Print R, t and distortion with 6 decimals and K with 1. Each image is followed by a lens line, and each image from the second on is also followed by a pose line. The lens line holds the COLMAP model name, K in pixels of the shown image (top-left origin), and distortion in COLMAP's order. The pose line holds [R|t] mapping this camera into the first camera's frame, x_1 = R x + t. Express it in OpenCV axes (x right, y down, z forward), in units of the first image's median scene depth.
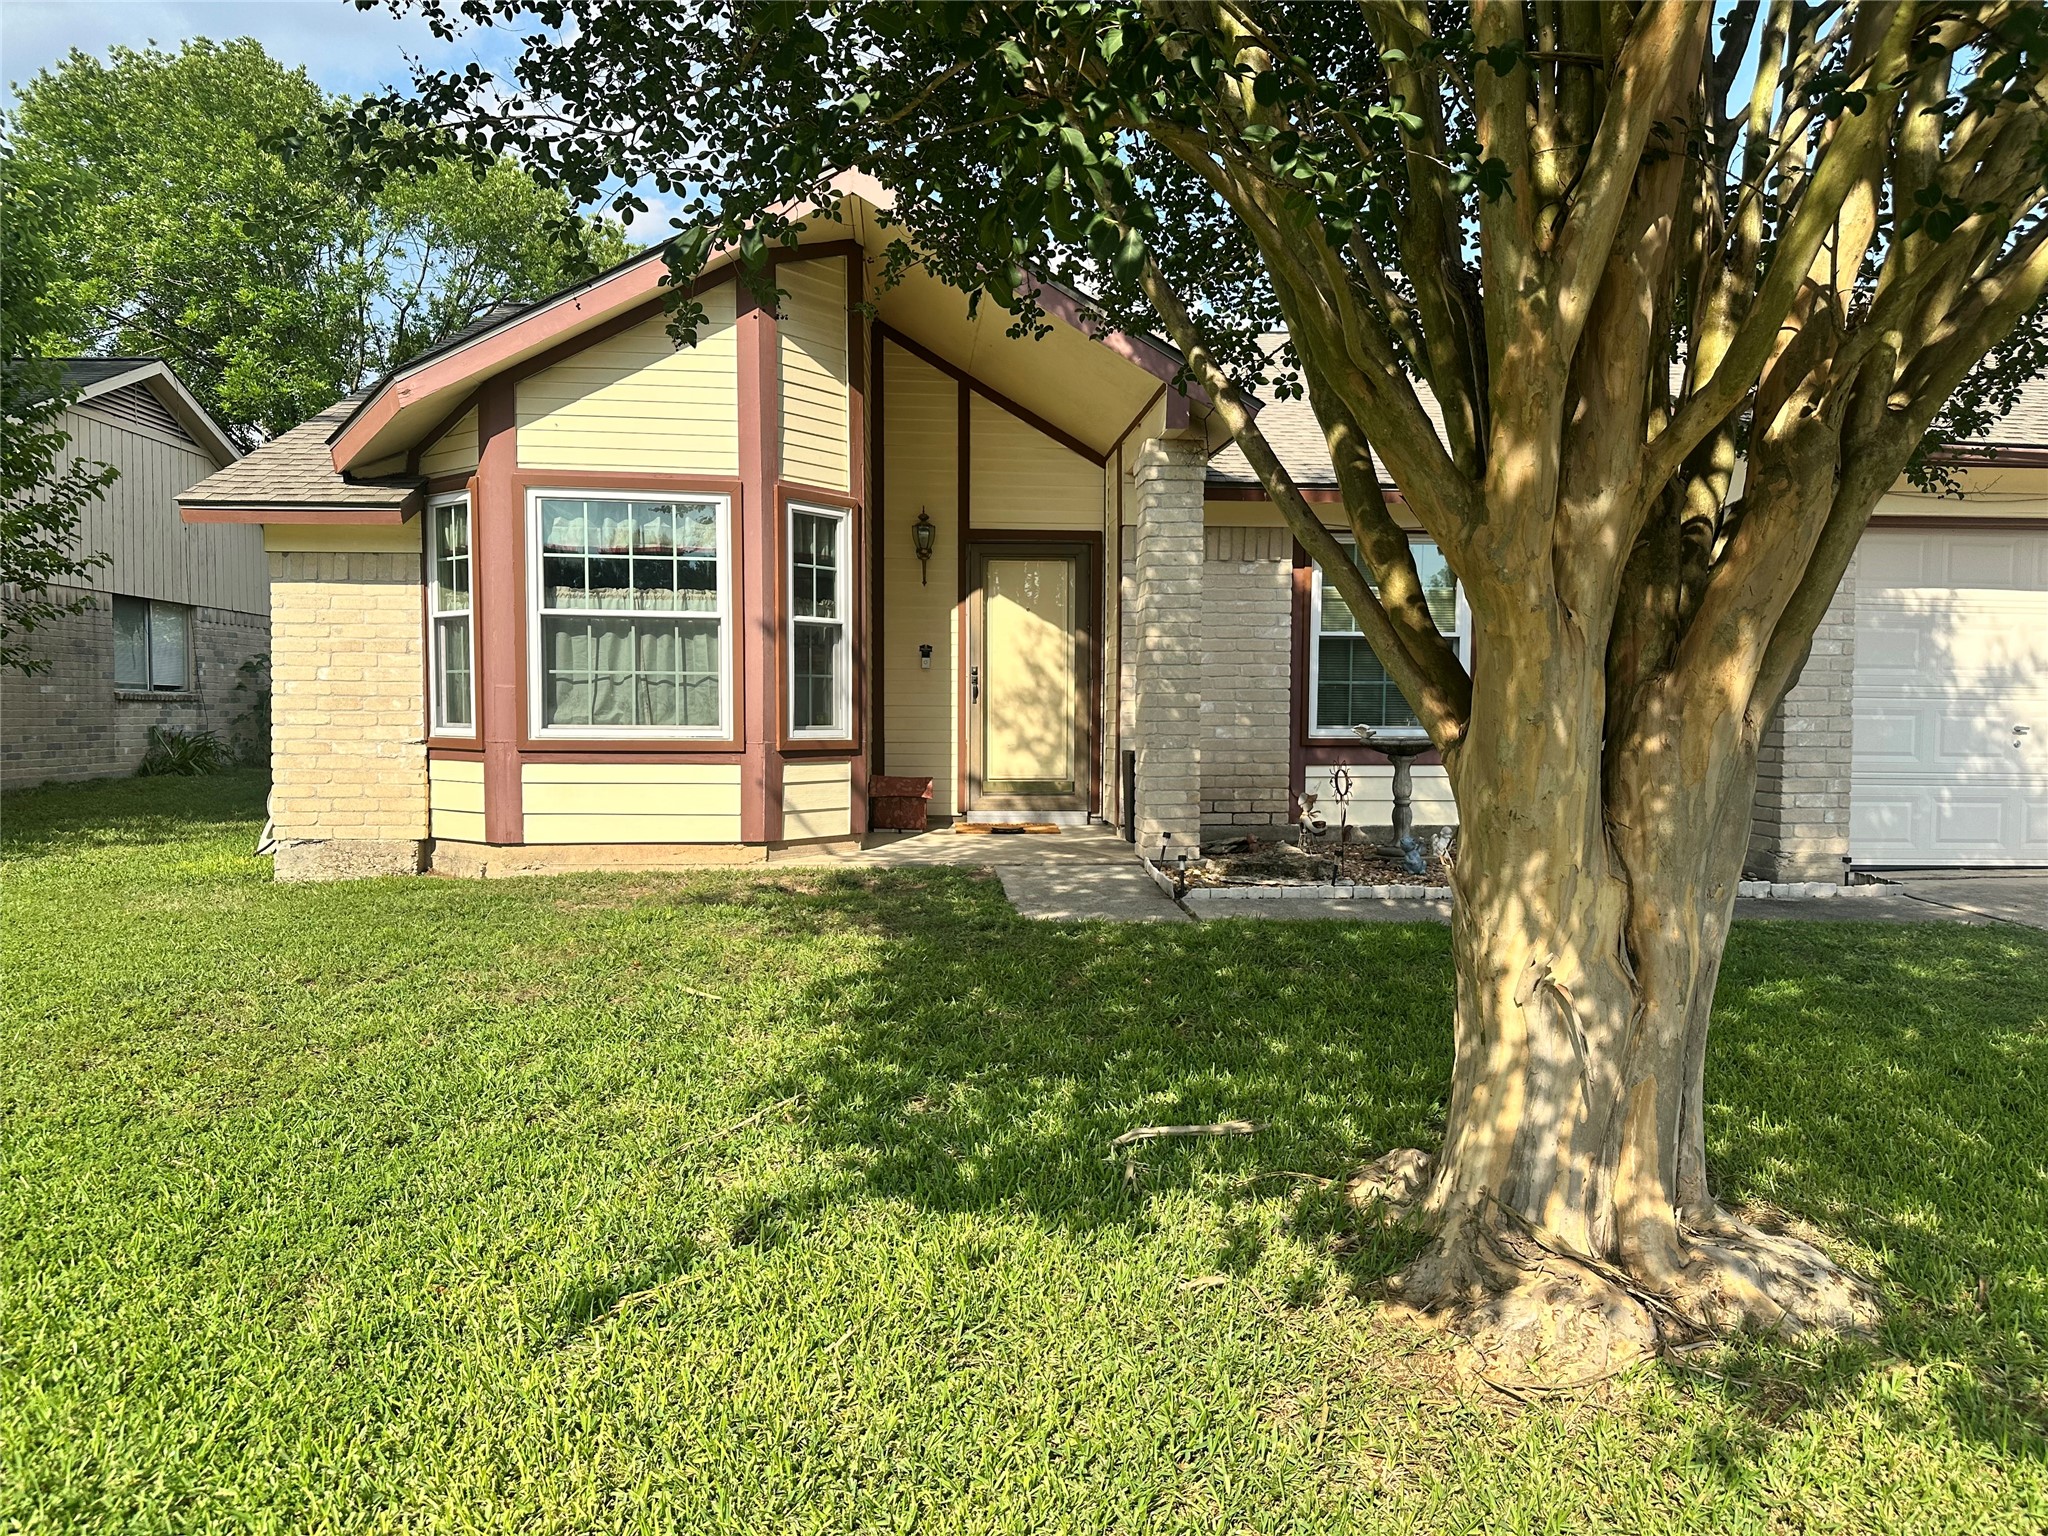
lens RADIAL K [[1436.9, 0, 1021.6], [0, 1436.9, 777.5], [0, 0, 1]] dist [0.075567, -0.100088]
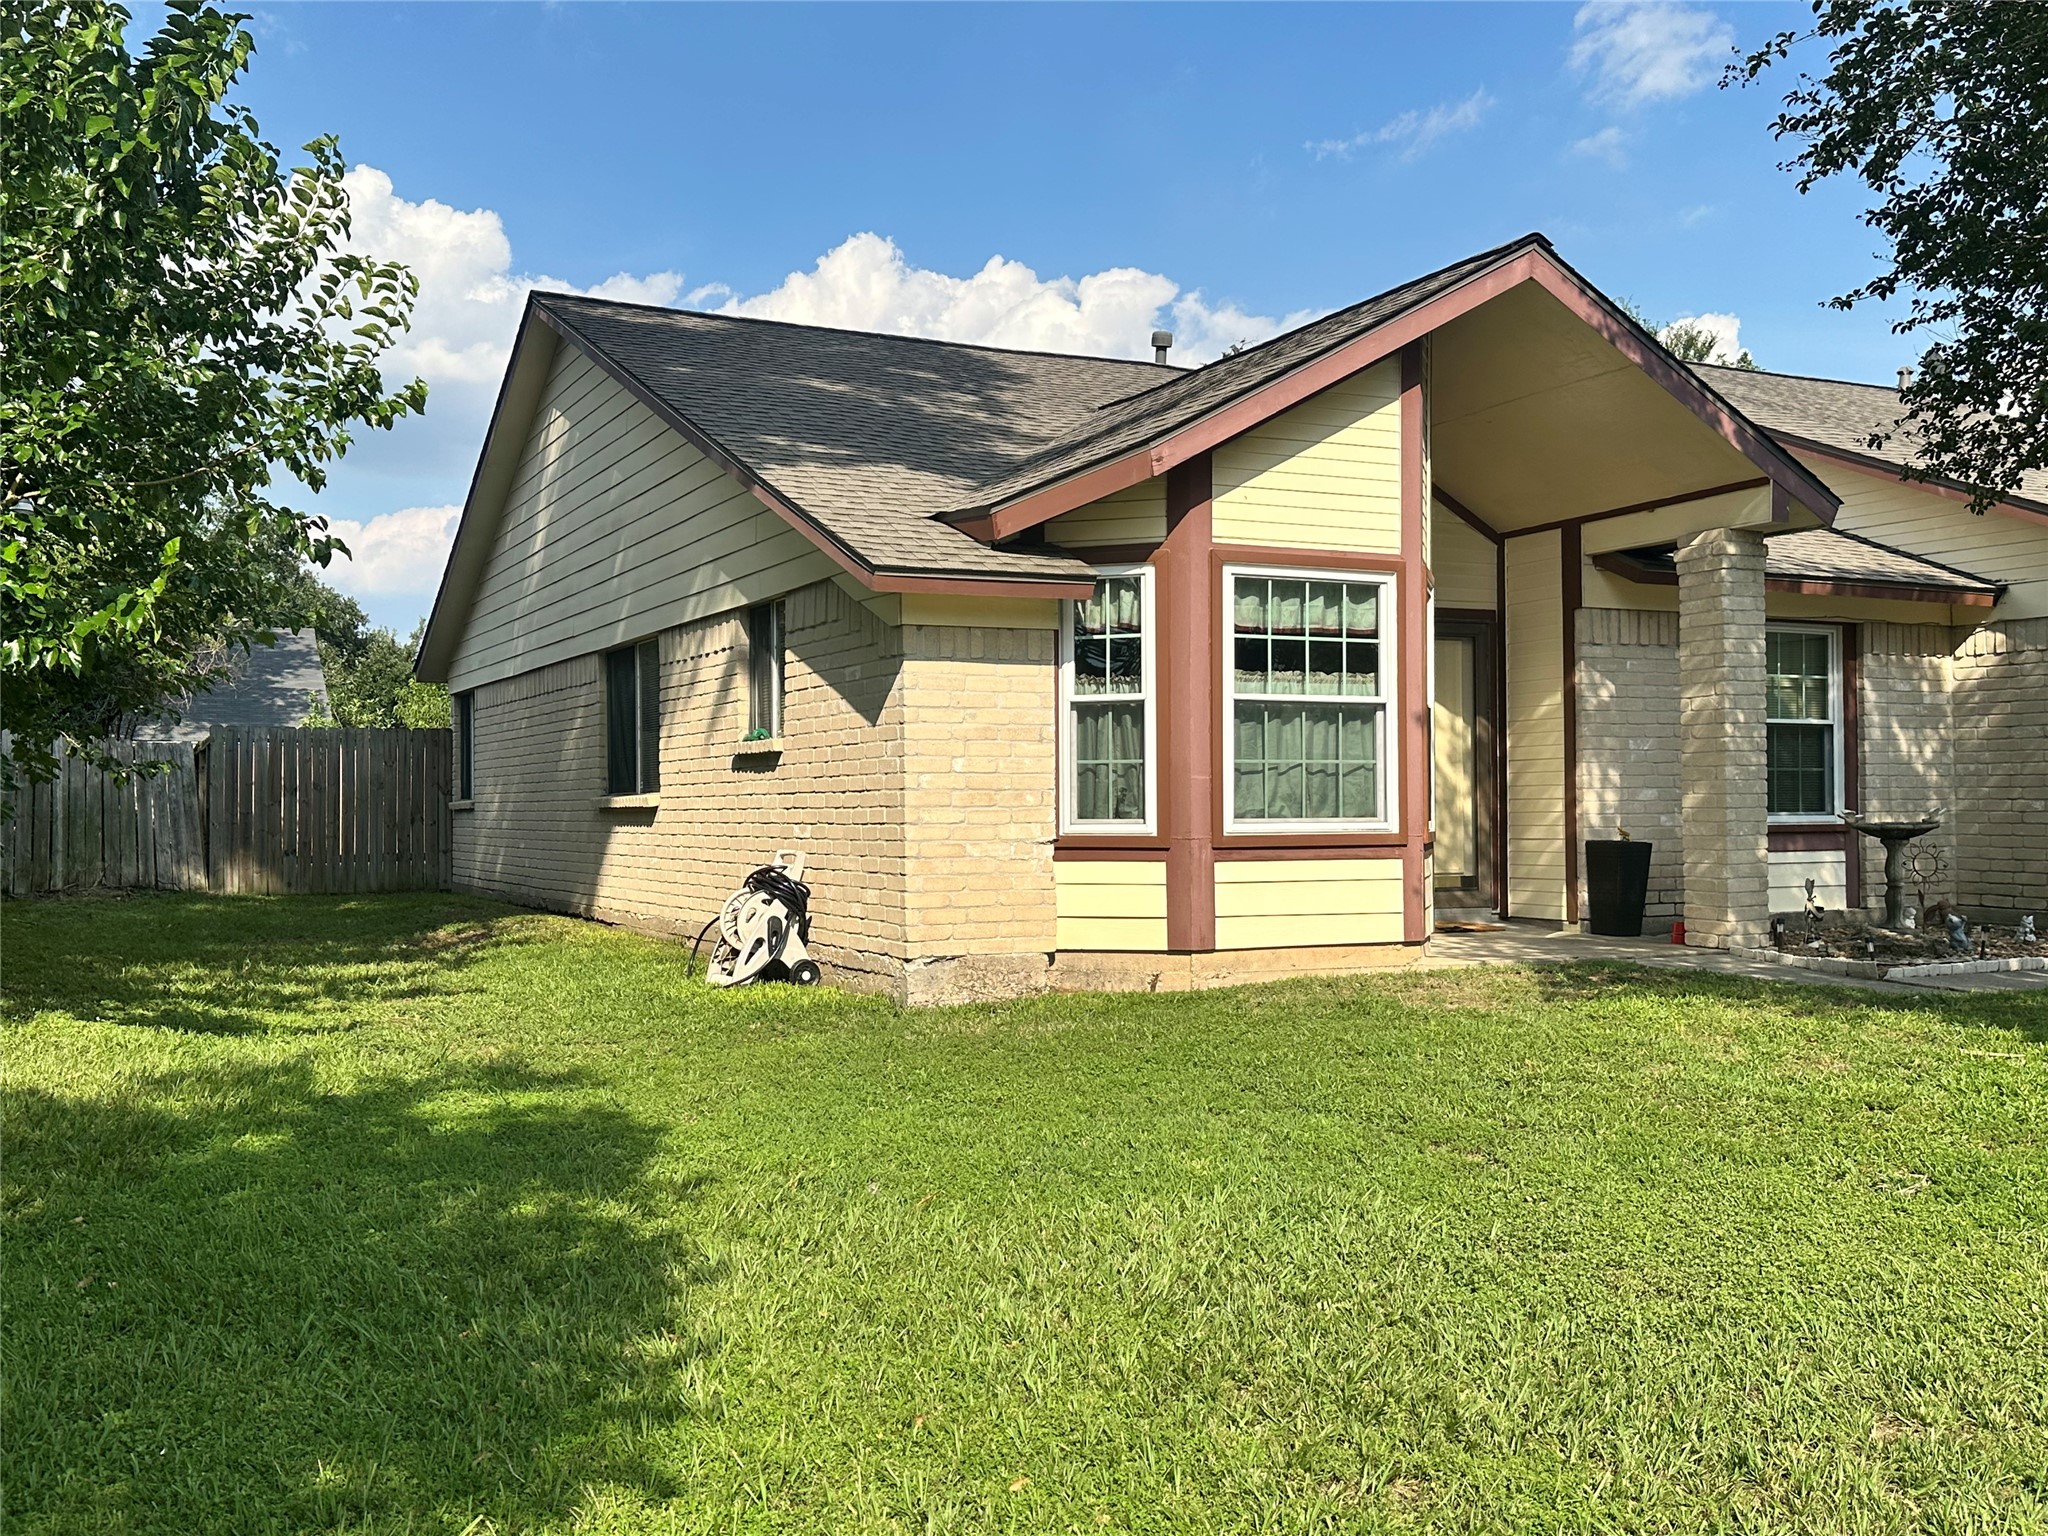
lens RADIAL K [[1957.1, 0, 1014.2], [0, 1957.1, 791.2], [0, 0, 1]] dist [0.036778, 0.000000]
pose [[0.935121, -0.008243, 0.354233, -0.865243], [0.029494, 0.998071, -0.054635, 0.009566], [-0.353099, 0.061538, 0.933560, -0.105410]]
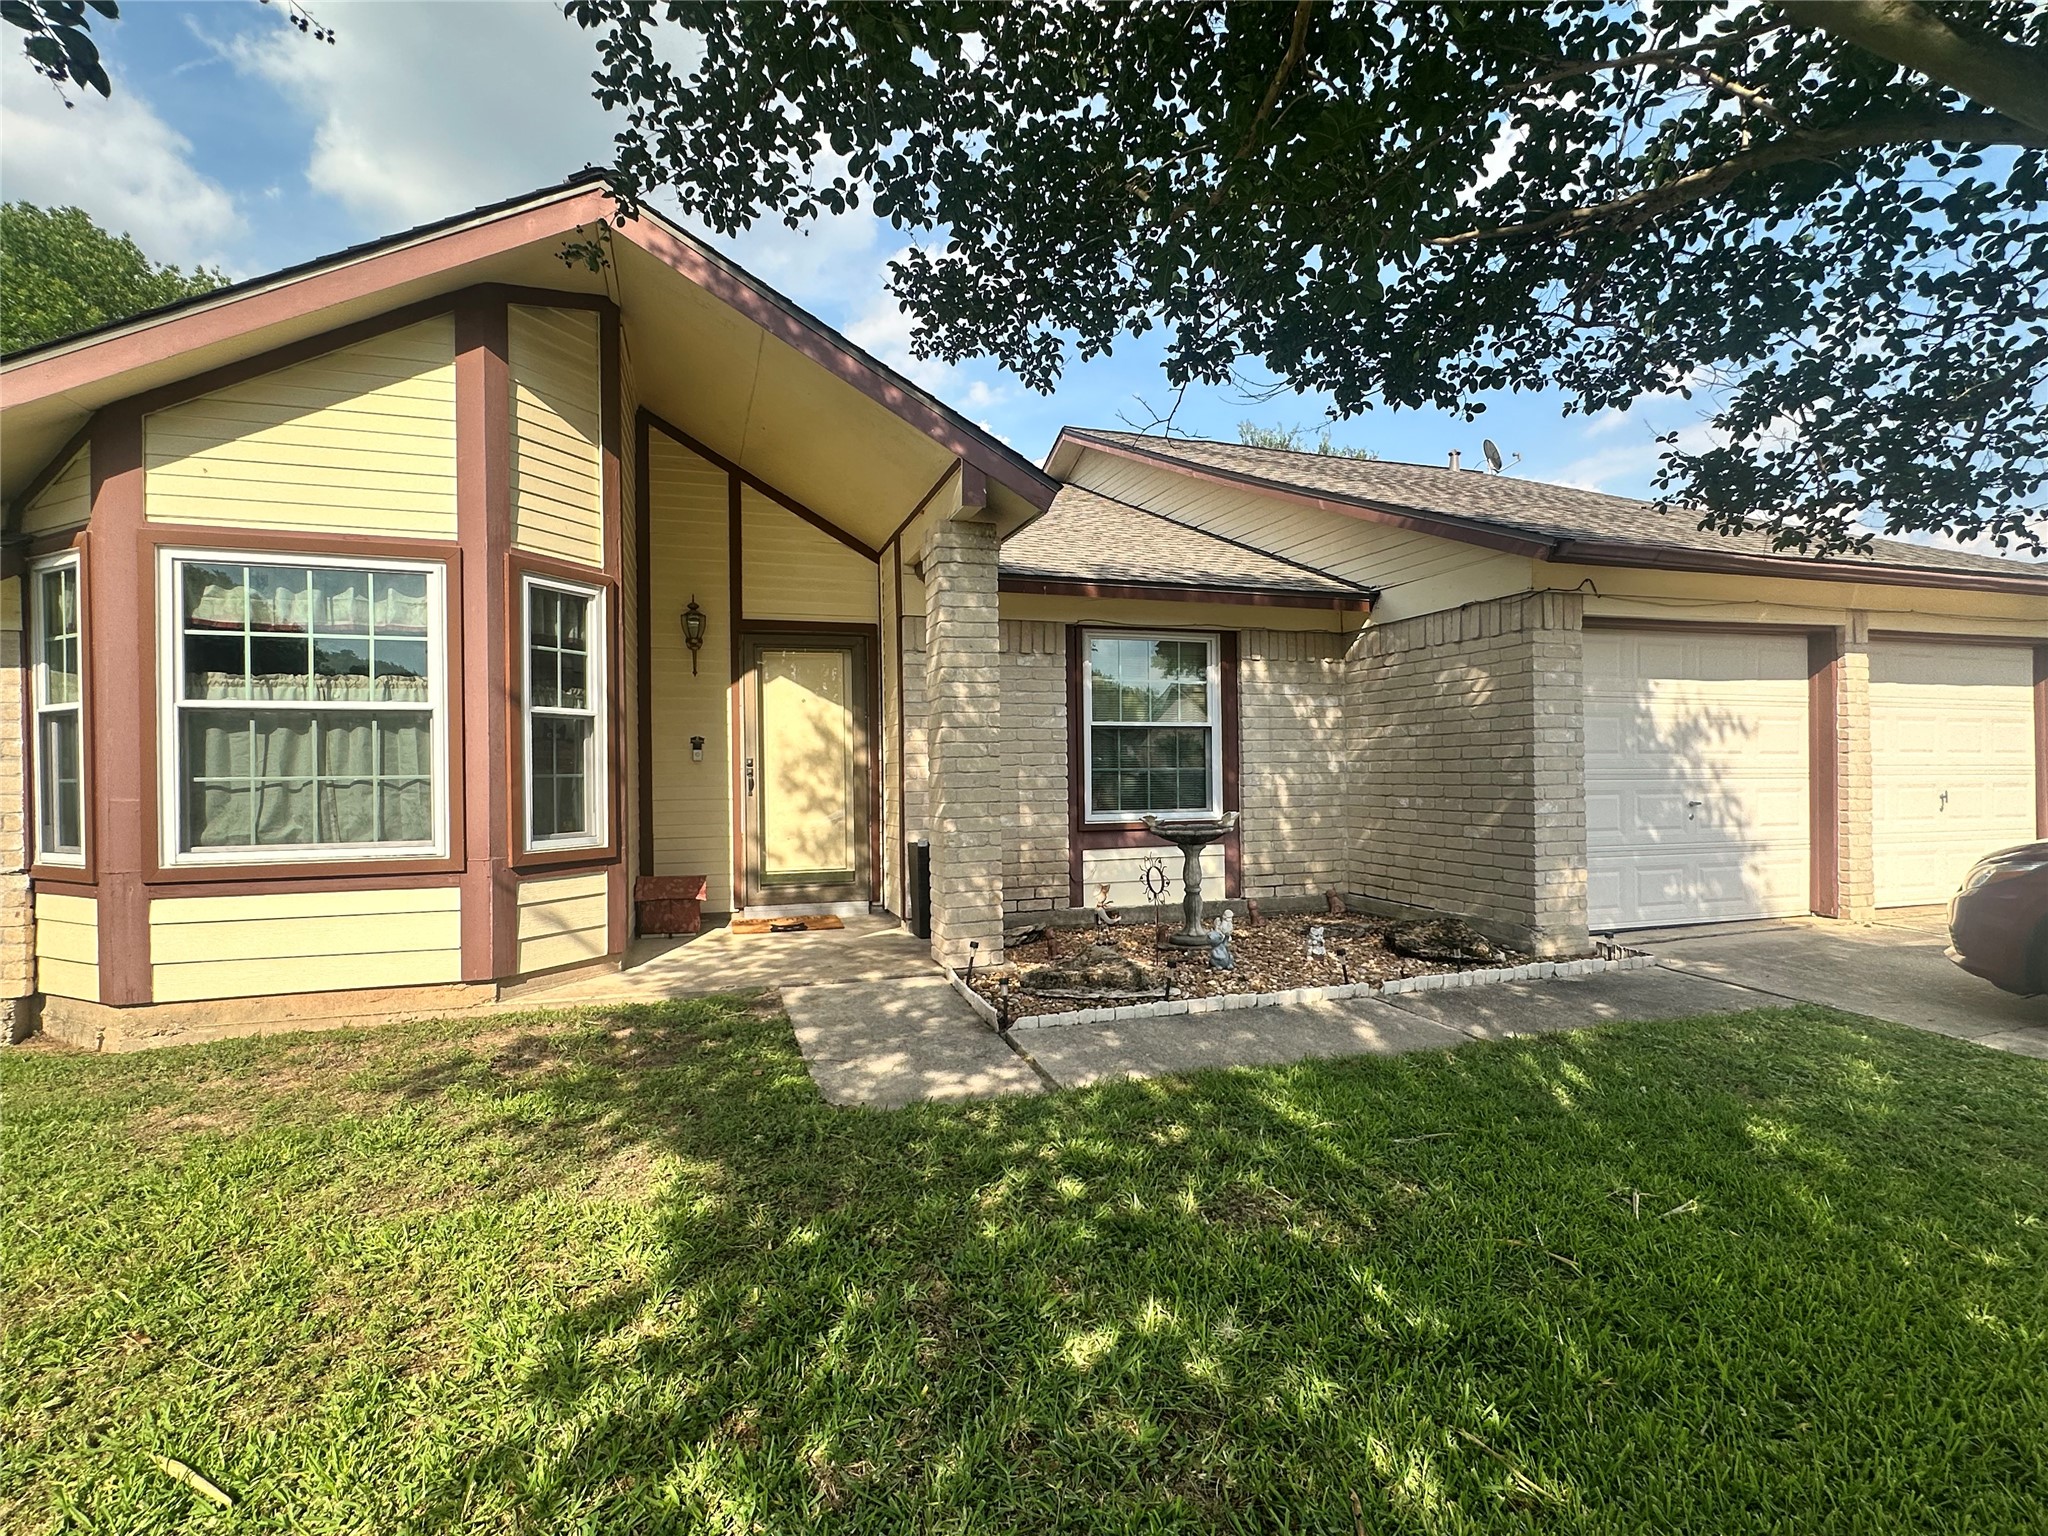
lens RADIAL K [[1021.4, 0, 1020.6], [0, 1021.4, 765.9], [0, 0, 1]] dist [-0.003364, 0.001632]
pose [[0.972840, -0.016379, 0.230900, -0.016686], [0.029286, 0.998187, -0.052581, -0.036956], [-0.229620, 0.057915, 0.971556, 0.347107]]
